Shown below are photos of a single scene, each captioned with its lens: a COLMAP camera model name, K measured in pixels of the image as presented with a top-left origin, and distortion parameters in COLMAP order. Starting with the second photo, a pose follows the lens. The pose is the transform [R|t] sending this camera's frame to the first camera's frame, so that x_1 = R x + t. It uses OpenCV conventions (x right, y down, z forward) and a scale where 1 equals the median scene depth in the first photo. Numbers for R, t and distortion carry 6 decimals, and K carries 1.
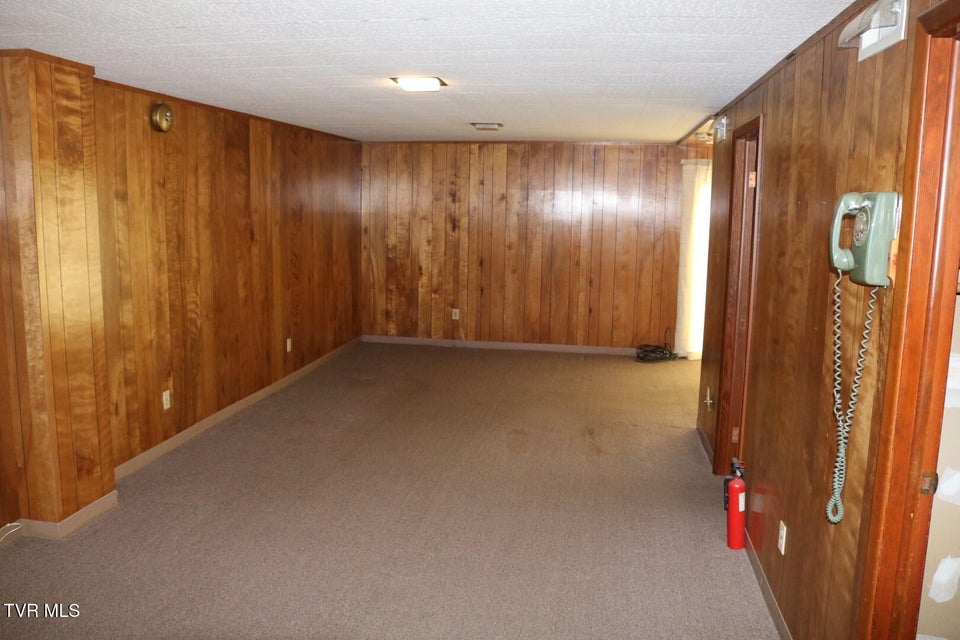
lens RADIAL K [[789.1, 0, 482.4], [0, 789.1, 323.1], [0, 0, 1]] dist [-0.154797, 0.135006]
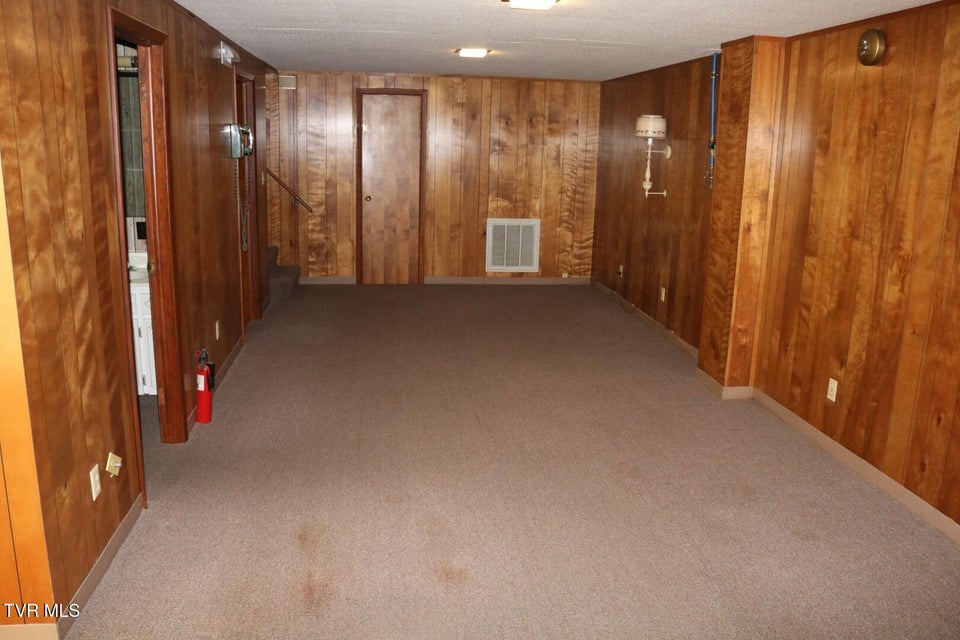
lens RADIAL K [[789.1, 0, 482.4], [0, 789.1, 323.1], [0, 0, 1]] dist [-0.154797, 0.135006]
pose [[-0.958658, 0.019916, -0.283863, 0.197471], [-0.087375, 0.928758, 0.360243, -0.240820], [0.270814, 0.370152, -0.888621, 1.637716]]
